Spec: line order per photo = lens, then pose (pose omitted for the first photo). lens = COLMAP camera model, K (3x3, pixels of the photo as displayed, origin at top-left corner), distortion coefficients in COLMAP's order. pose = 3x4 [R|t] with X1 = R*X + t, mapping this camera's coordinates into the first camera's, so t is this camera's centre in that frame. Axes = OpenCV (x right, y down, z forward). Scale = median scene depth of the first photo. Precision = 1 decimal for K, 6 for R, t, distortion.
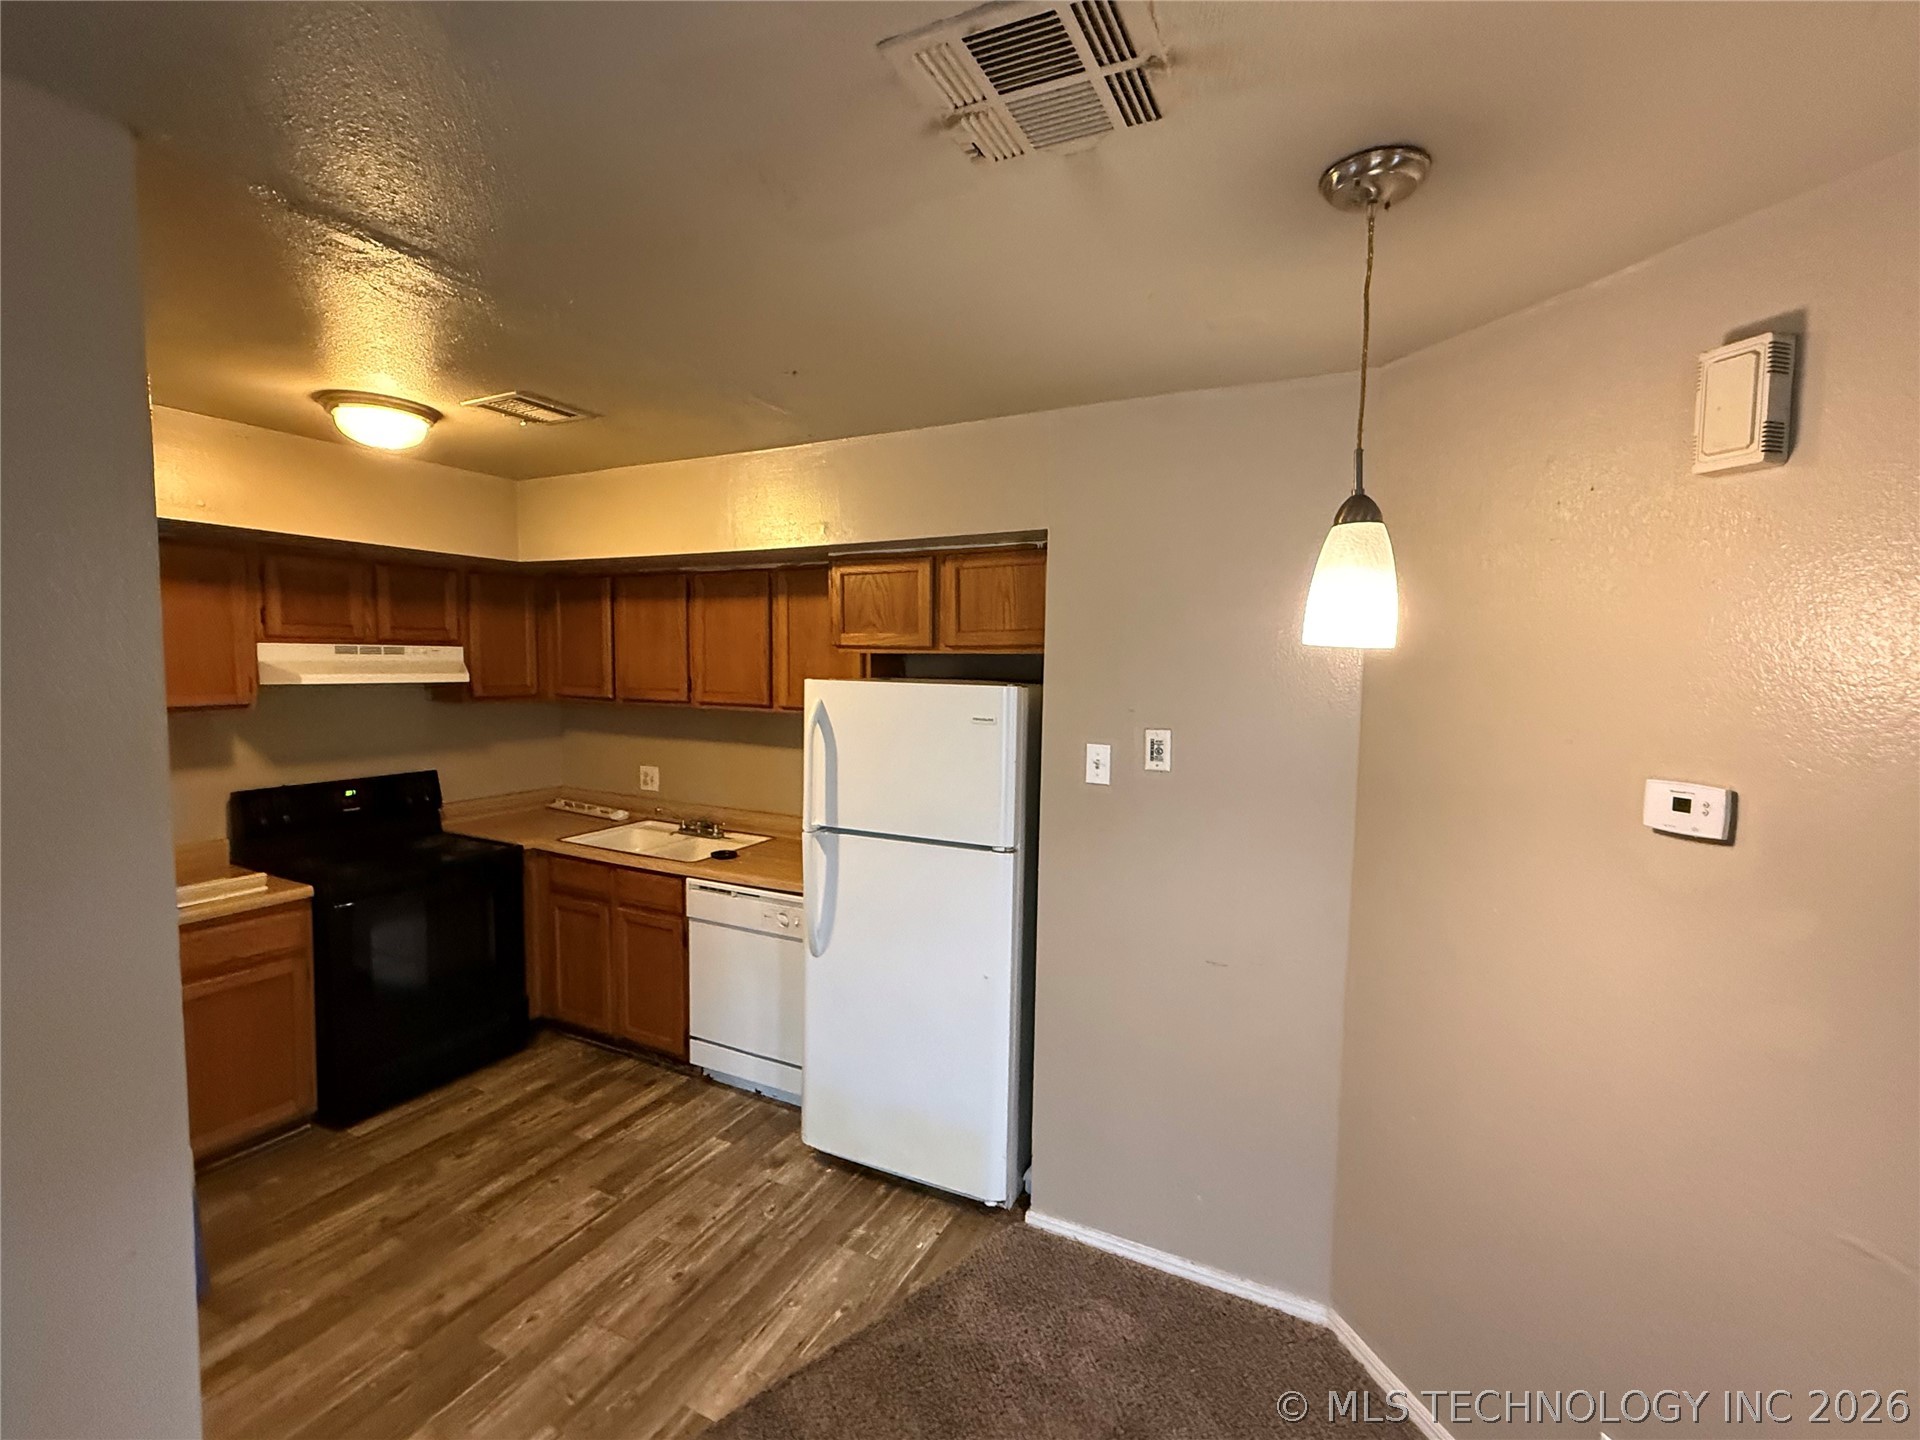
lens RADIAL K [[855.0, 0, 960.3], [0, 855.0, 711.7], [0, 0, 1]] dist [0.001565, 0.000158]
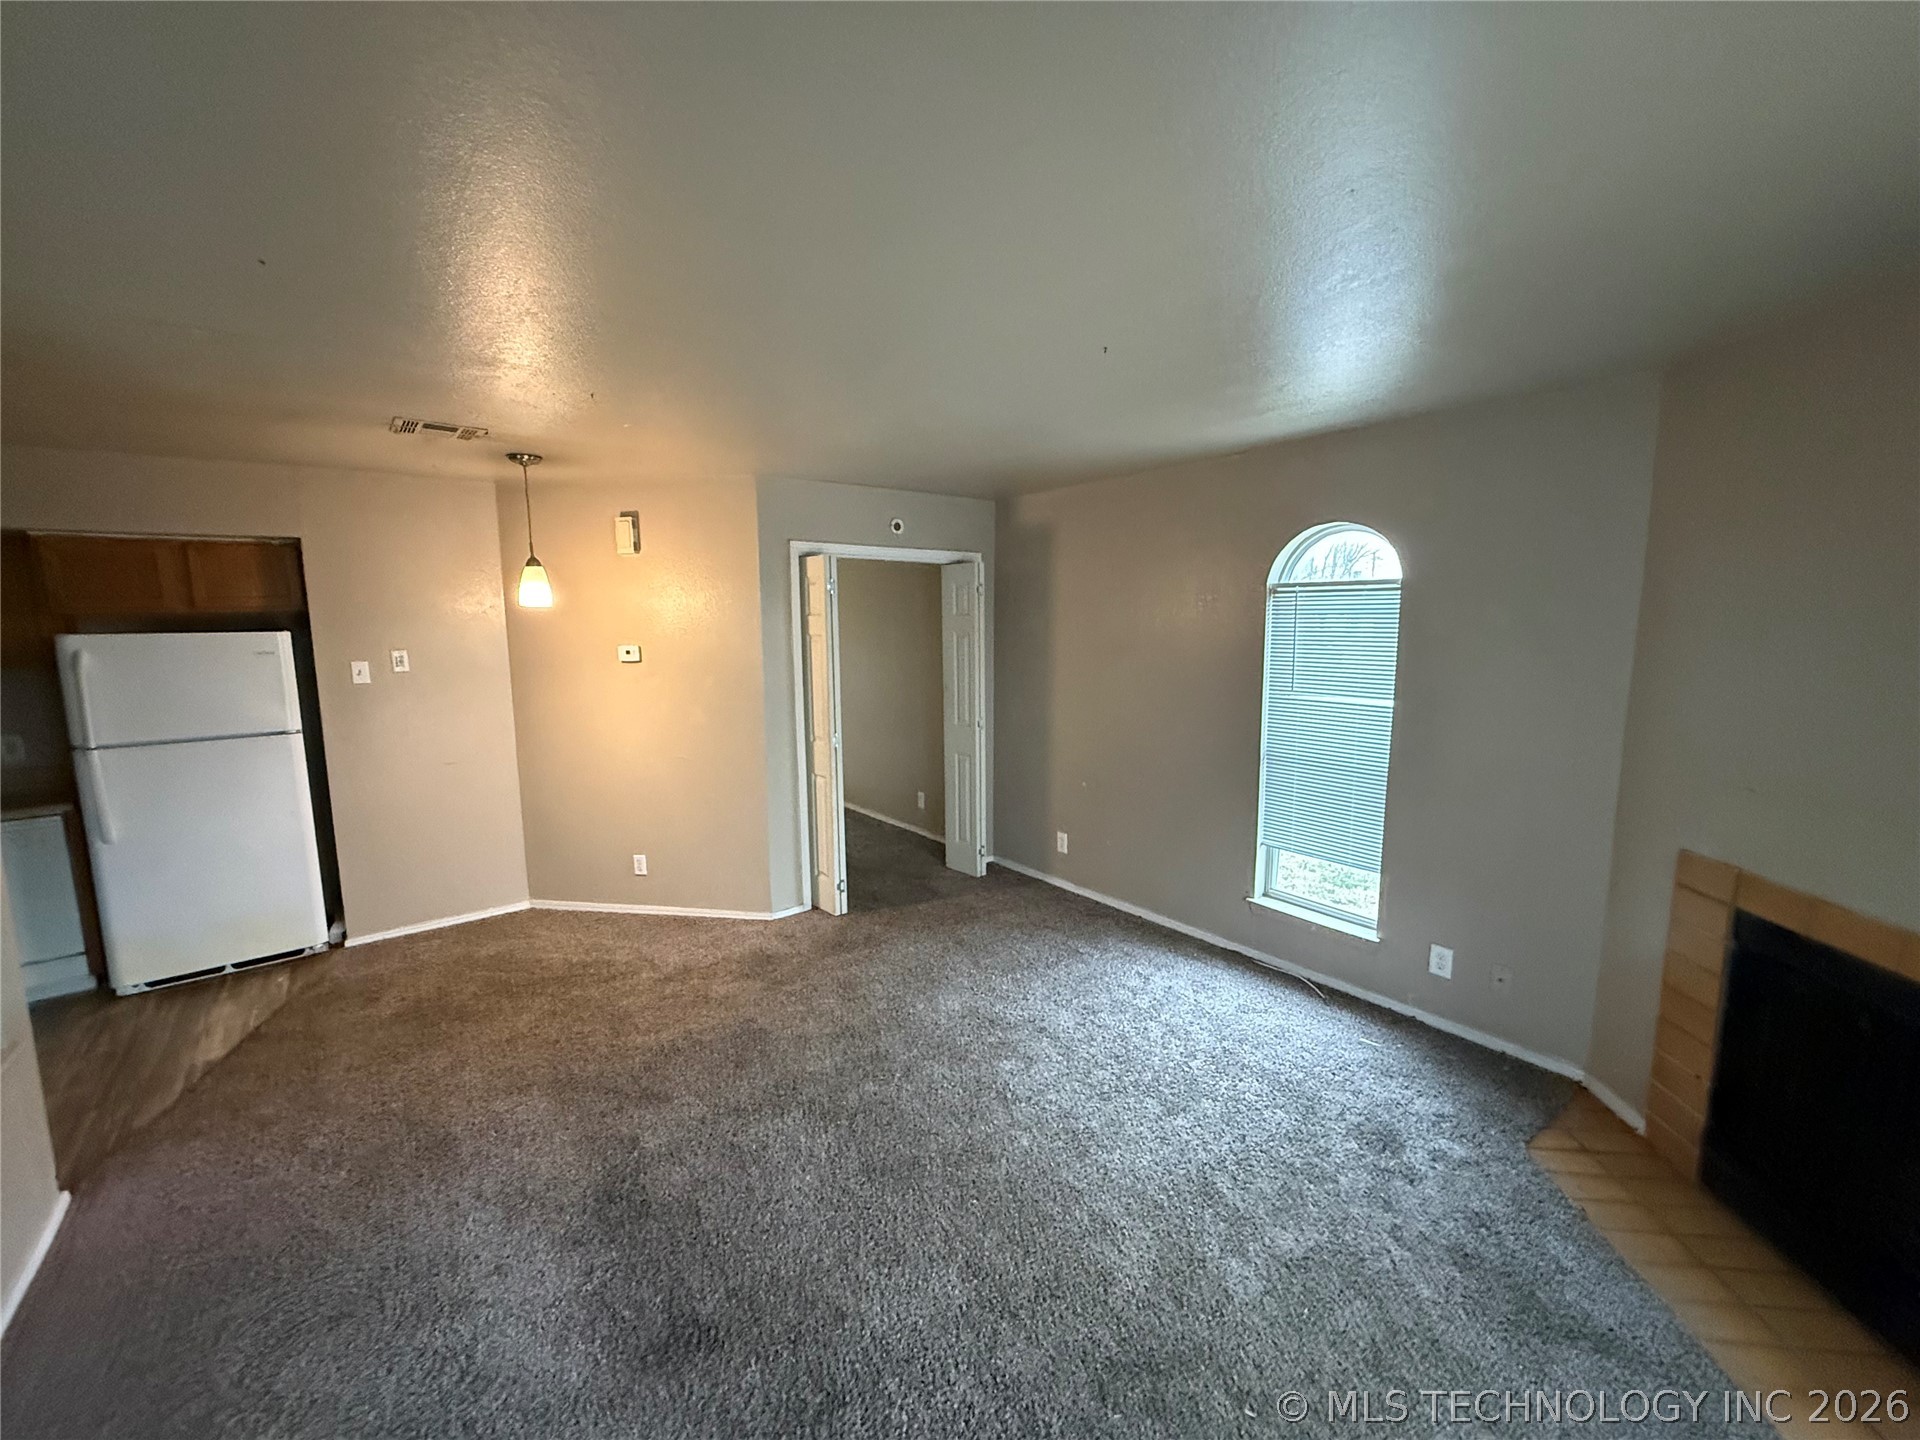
lens RADIAL K [[773.0, 0, 960.0], [0, 773.0, 720.0], [0, 0, 1]] dist [0.000037, -0.000168]
pose [[0.437625, -0.143663, 0.887606, -0.775858], [0.078922, 0.989481, 0.121240, 0.064119], [-0.895687, 0.016994, 0.444360, -0.889160]]
